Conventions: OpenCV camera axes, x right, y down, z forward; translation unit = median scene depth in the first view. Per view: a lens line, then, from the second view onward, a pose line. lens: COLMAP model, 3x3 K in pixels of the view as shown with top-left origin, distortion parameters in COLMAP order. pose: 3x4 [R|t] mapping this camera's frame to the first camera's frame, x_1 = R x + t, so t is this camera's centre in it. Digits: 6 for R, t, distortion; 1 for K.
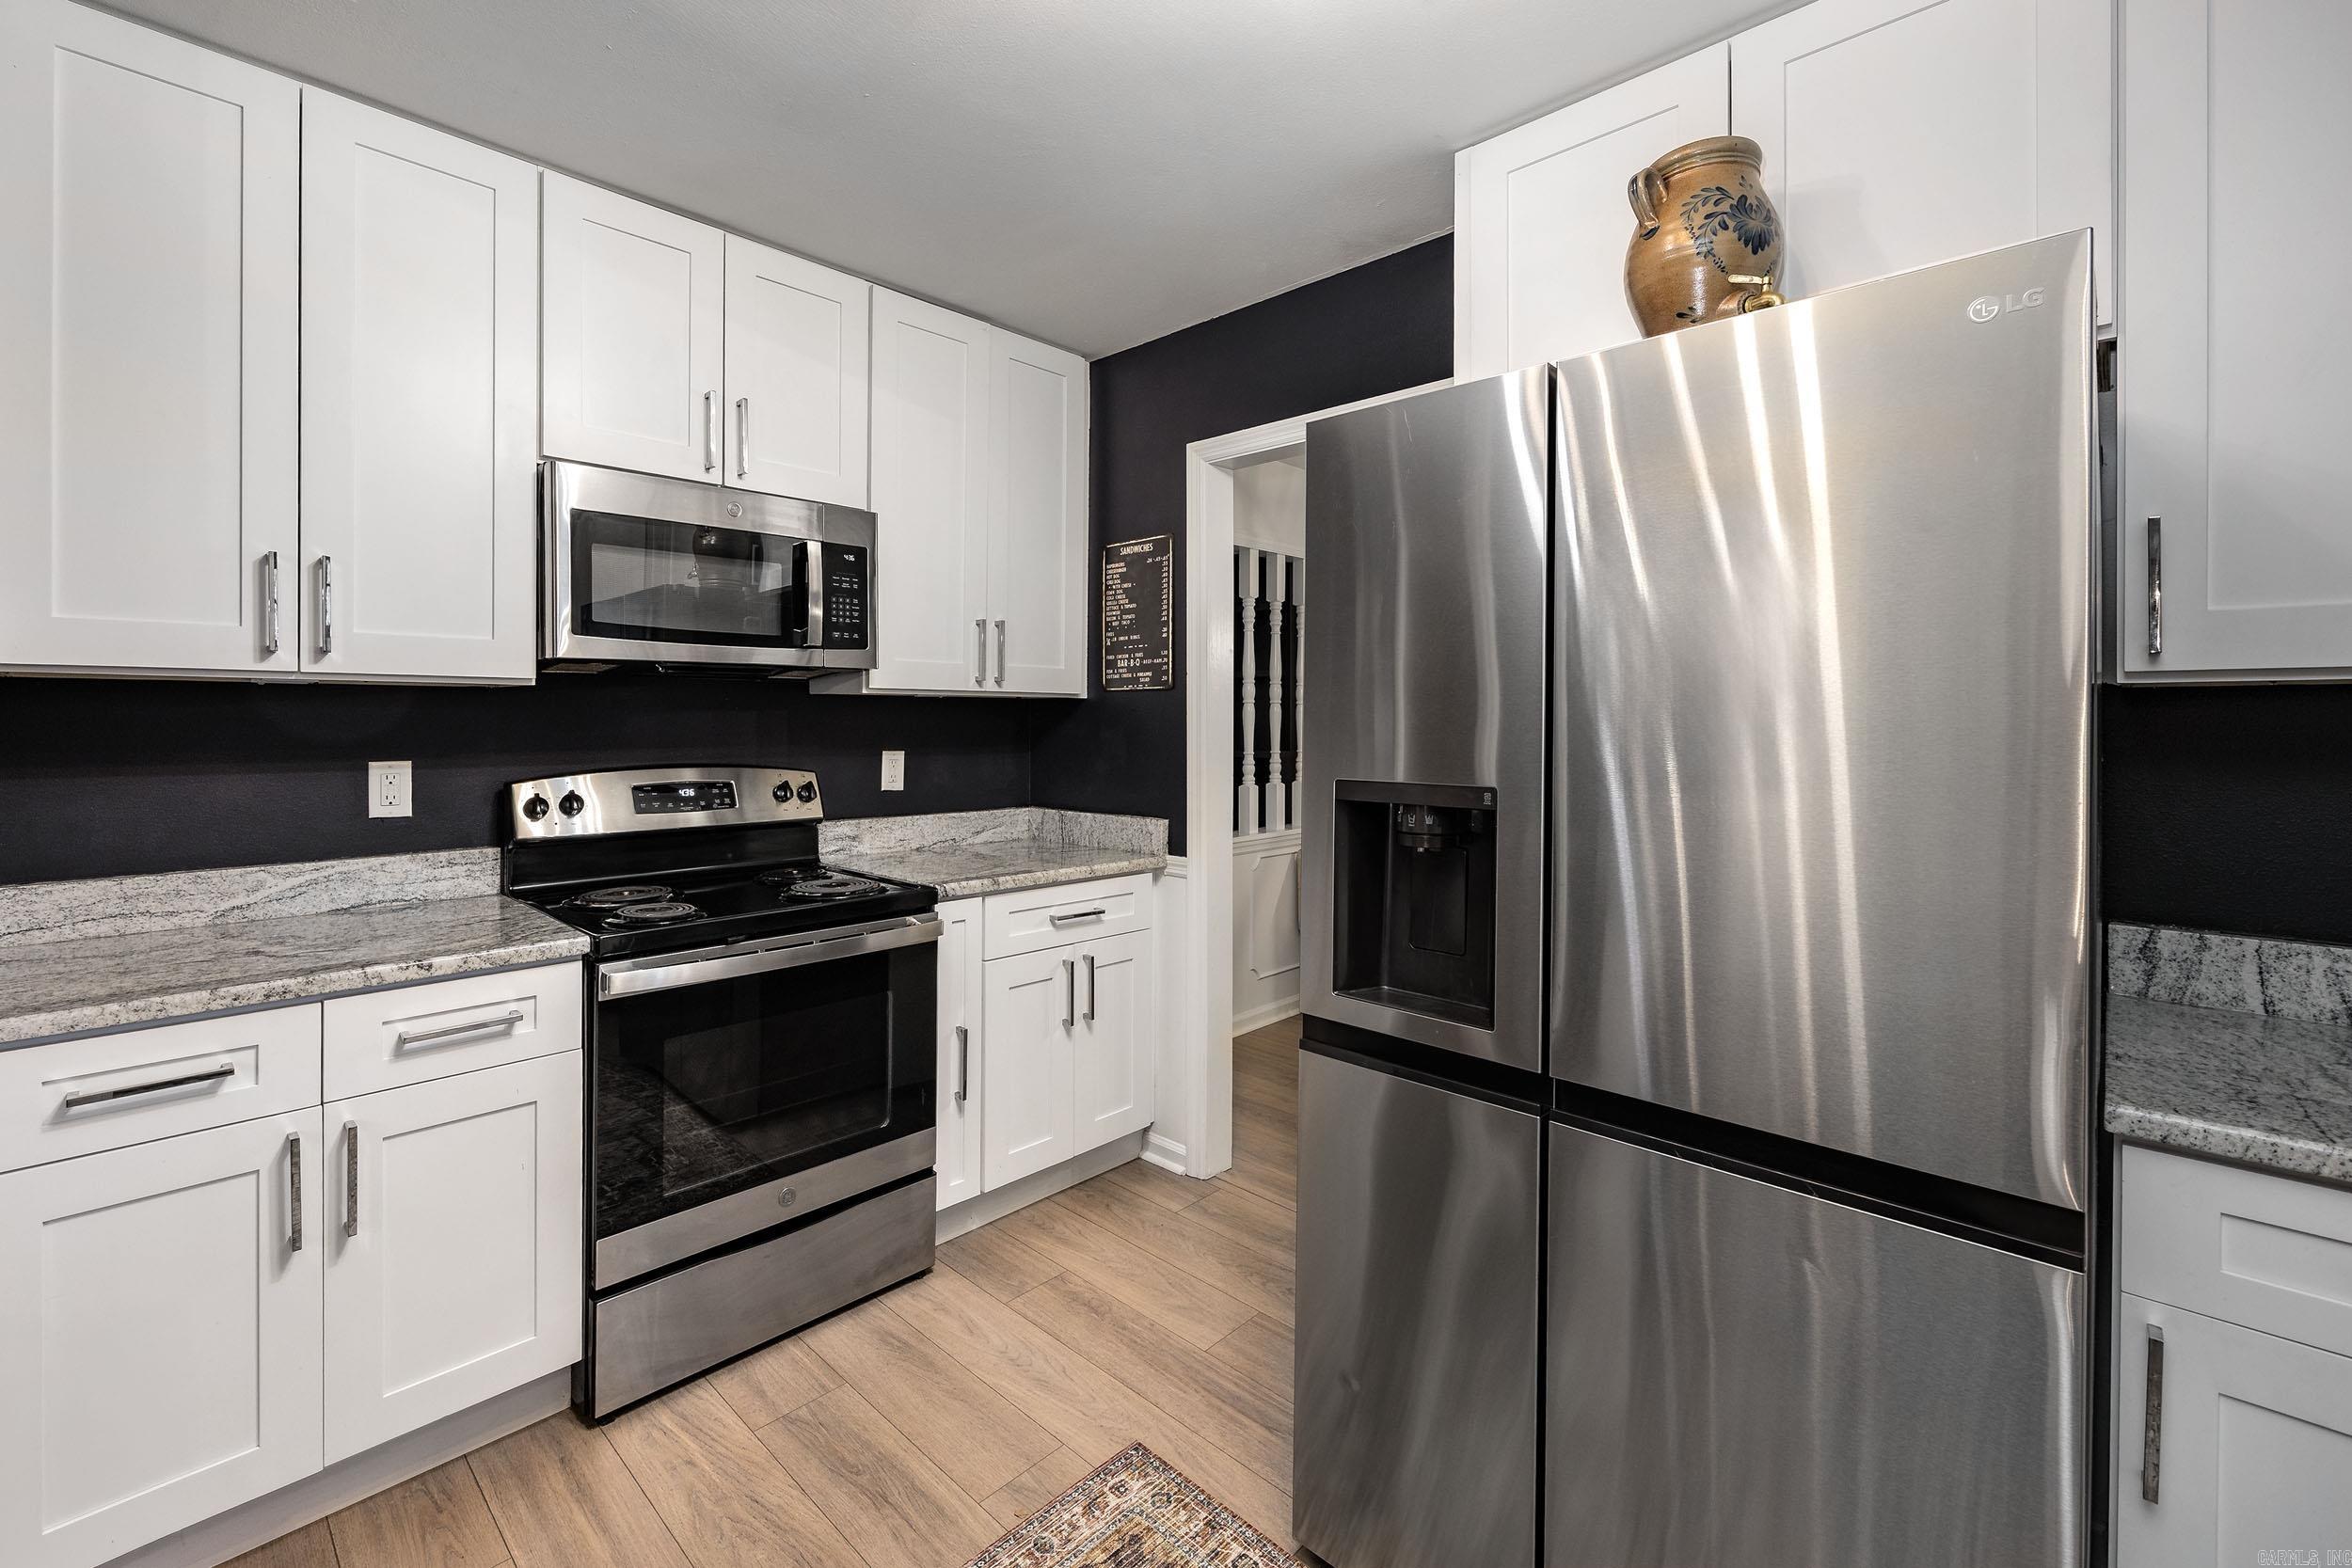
lens RADIAL K [[996.3, 0, 1129.8], [0, 996.3, 726.5], [0, 0, 1]] dist [0.007243, -0.006773]
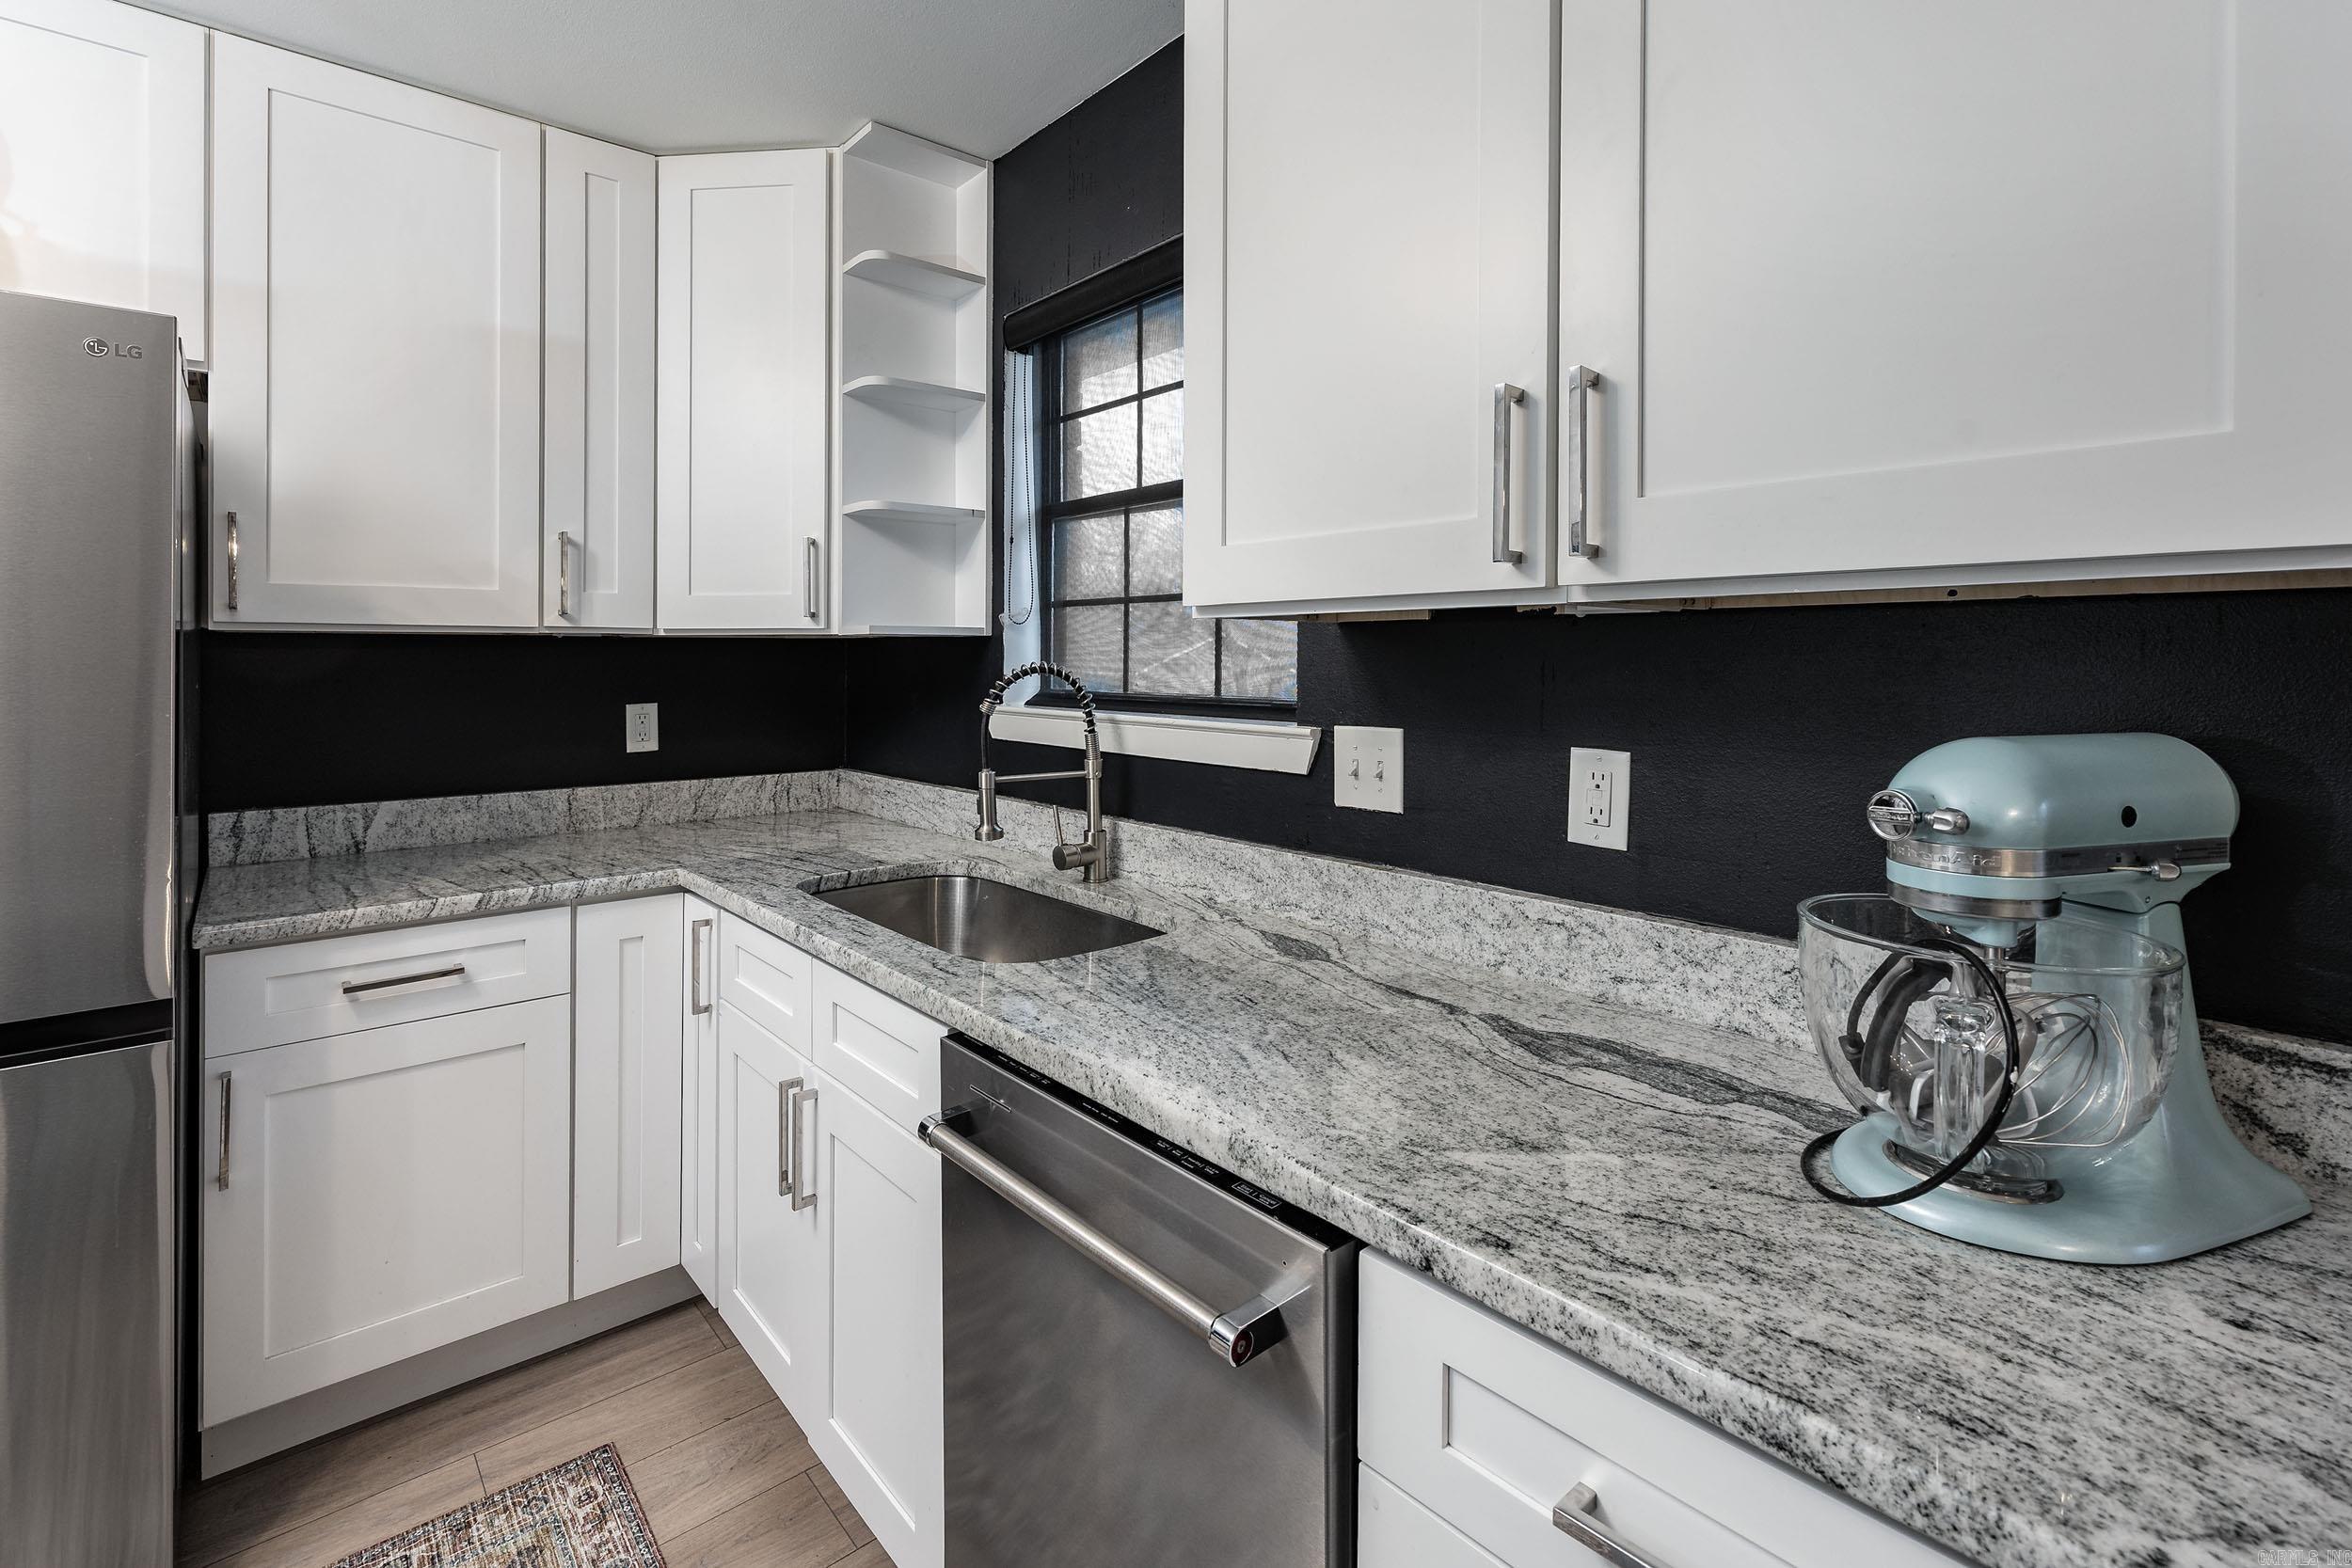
lens RADIAL K [[1053.6, 0, 1102.4], [0, 1053.6, 650.0], [0, 0, 1]] dist [-0.002289, -0.000154]
pose [[0.114905, 0.008981, 0.993336, -0.164274], [0.004231, 0.999946, -0.009530, 0.002134], [-0.993367, 0.005298, 0.114861, -0.209616]]
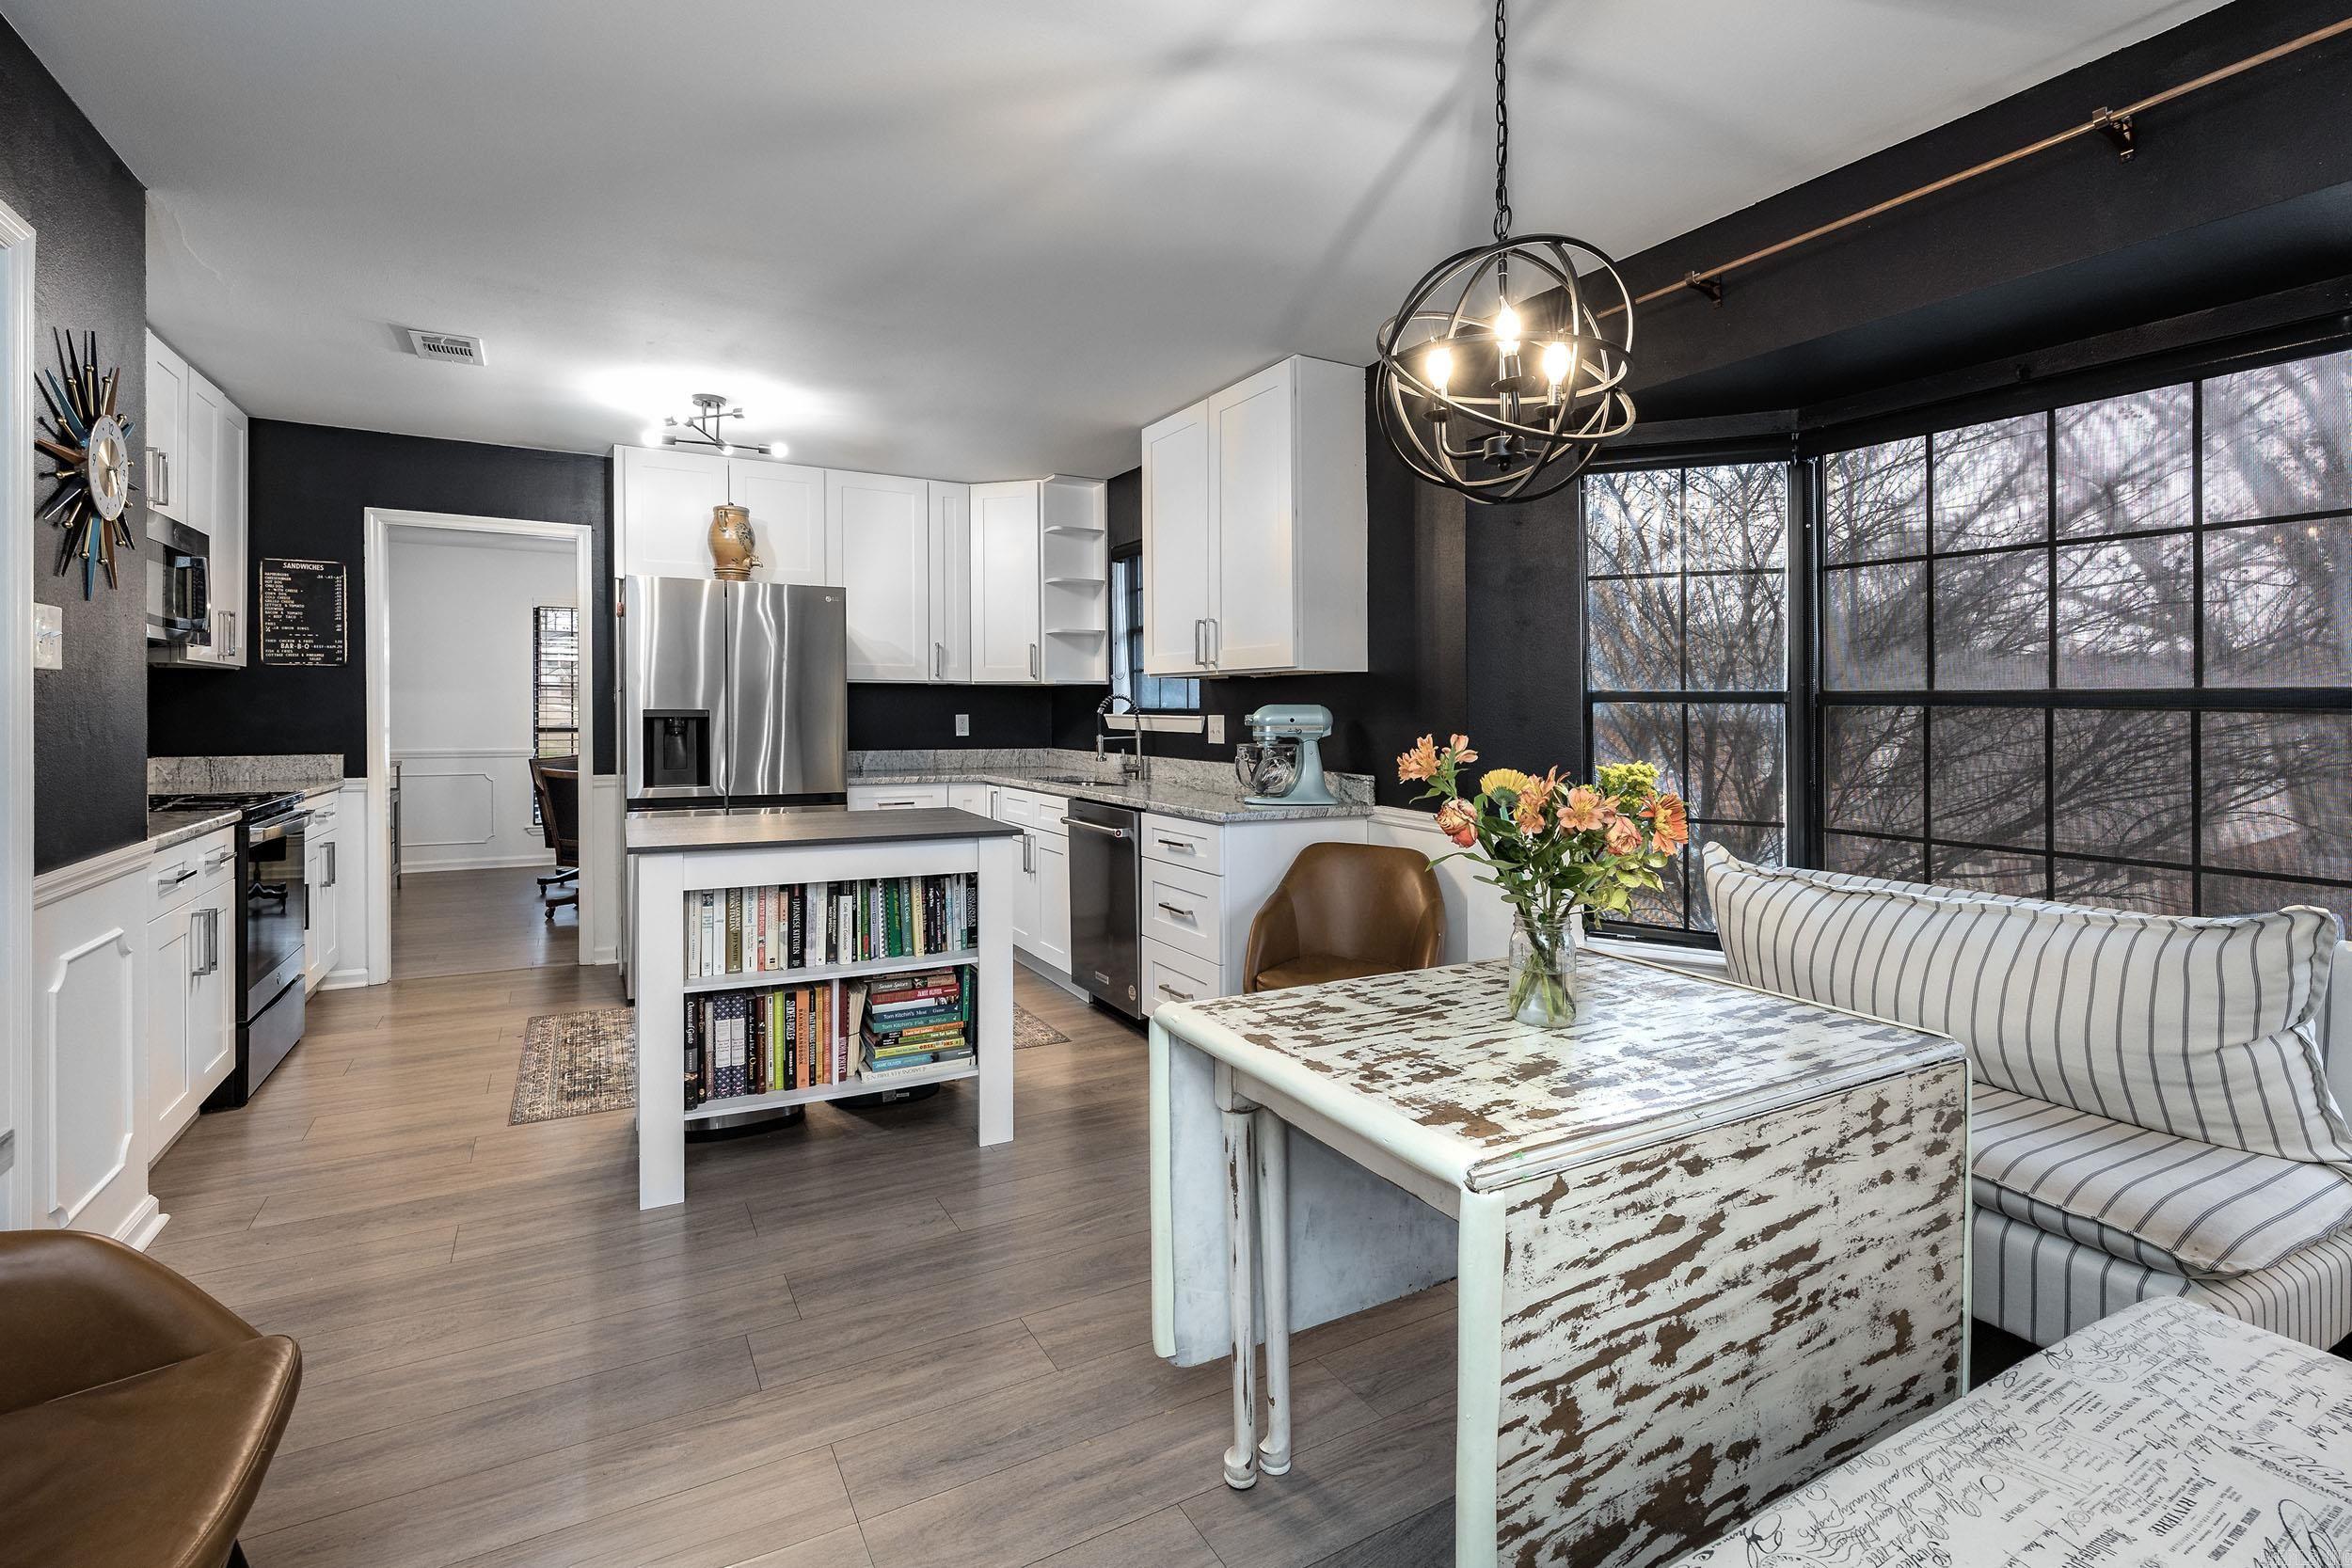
lens RADIAL K [[990.2, 0, 1151.7], [0, 990.2, 738.5], [0, 0, 1]] dist [-0.004617, -0.000401]
pose [[0.272128, -0.028724, 0.961832, -1.278392], [0.001578, 0.999566, 0.029404, 0.034338], [-0.962260, -0.006484, 0.272055, -0.683479]]
